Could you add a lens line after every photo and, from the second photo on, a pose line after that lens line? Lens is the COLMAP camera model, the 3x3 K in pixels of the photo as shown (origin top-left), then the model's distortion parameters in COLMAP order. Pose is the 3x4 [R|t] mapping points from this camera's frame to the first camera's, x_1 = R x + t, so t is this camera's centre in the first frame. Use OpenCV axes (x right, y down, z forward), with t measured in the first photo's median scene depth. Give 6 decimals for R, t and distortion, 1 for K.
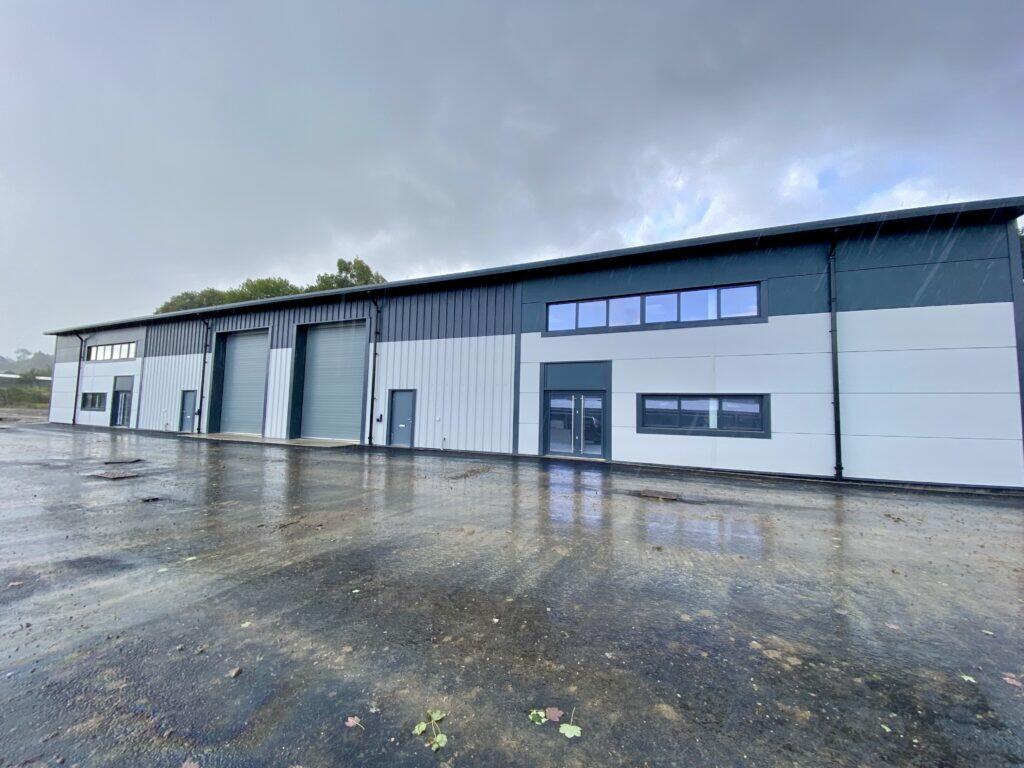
lens RADIAL K [[419.9, 0, 507.1], [0, 419.9, 380.8], [0, 0, 1]] dist [-0.000594, -0.006519]
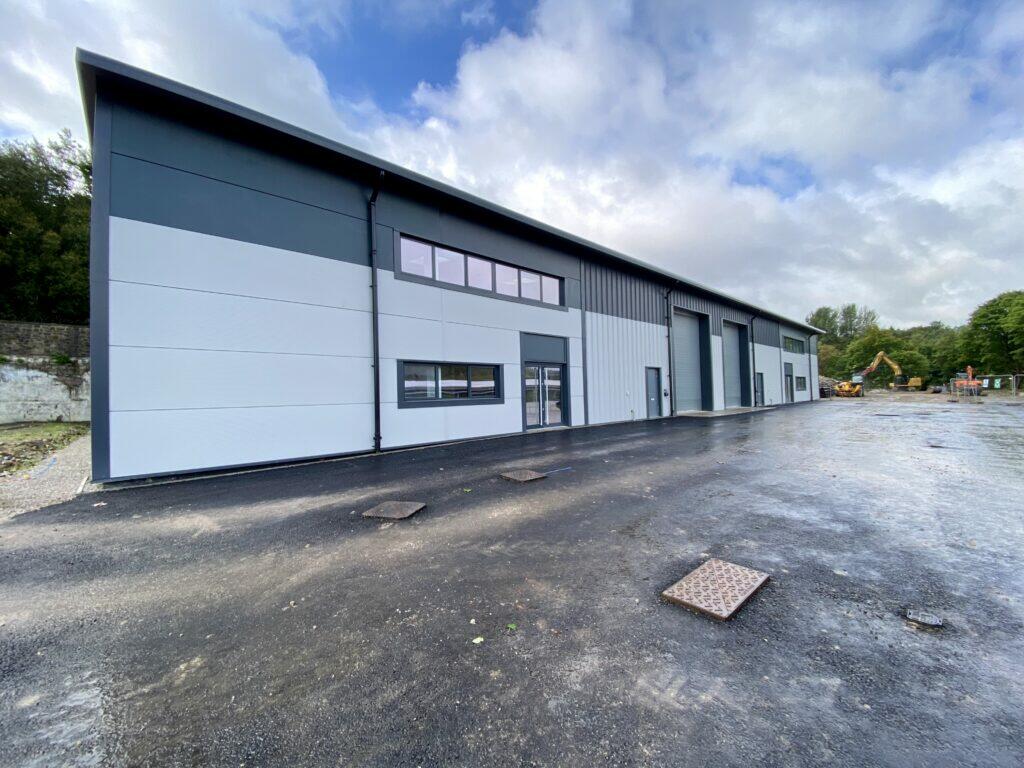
lens RADIAL K [[419.9, 0, 511.7], [0, 419.9, 382.9], [0, 0, 1]] dist [-0.000594, -0.006519]
pose [[0.378880, -0.001255, 0.925445, -2.112480], [-0.029299, 0.999482, 0.013351, 0.066001], [-0.924982, -0.032173, 0.378647, 1.226225]]
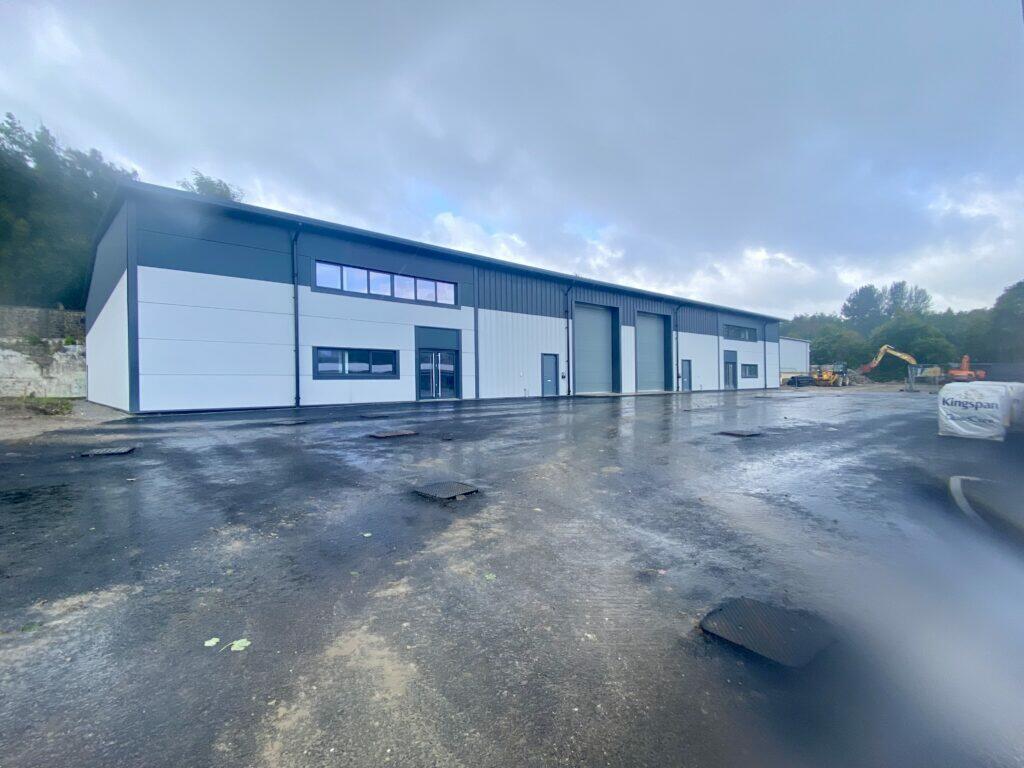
lens RADIAL K [[501.3, 0, 518.2], [0, 501.3, 382.8], [0, 0, 1]] dist [0.009298, -0.011770]
pose [[0.379918, -0.020627, 0.924790, -2.428617], [-0.040486, 0.998423, 0.038902, 0.062919], [-0.924134, -0.052221, 0.378483, 0.809742]]
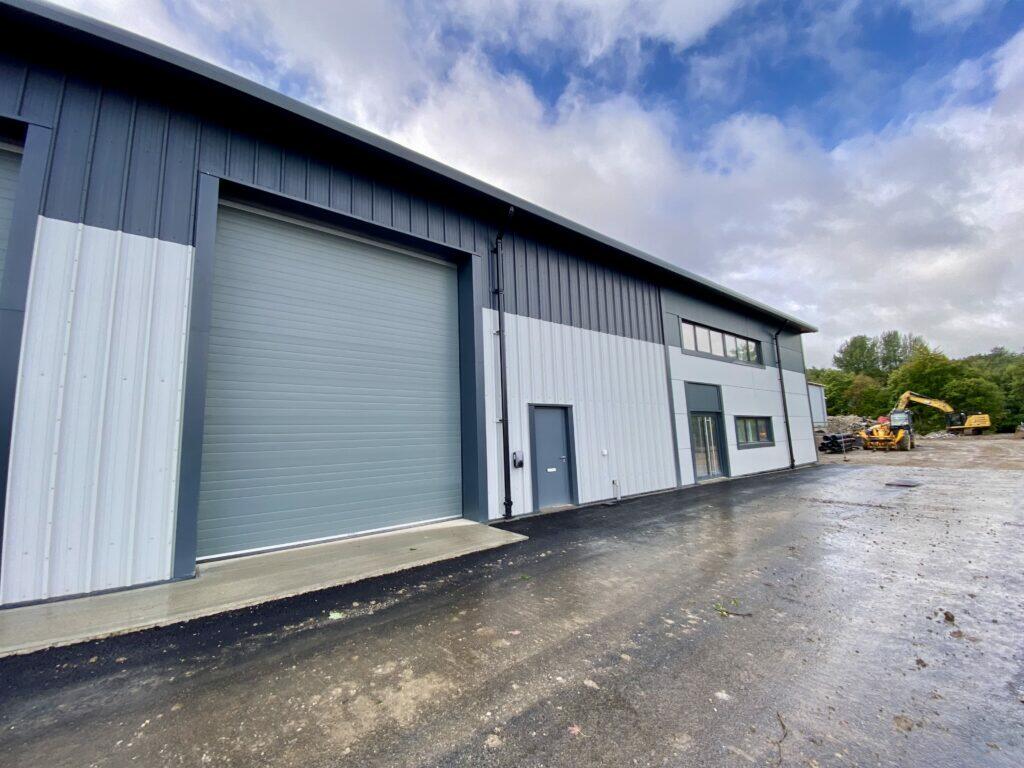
lens RADIAL K [[419.9, 0, 513.8], [0, 419.9, 384.0], [0, 0, 1]] dist [-0.000594, -0.006519]
pose [[0.443284, 0.088669, 0.891985, -0.743793], [-0.011892, 0.995590, -0.093058, 0.043796], [-0.896302, 0.030643, 0.442384, 0.758433]]
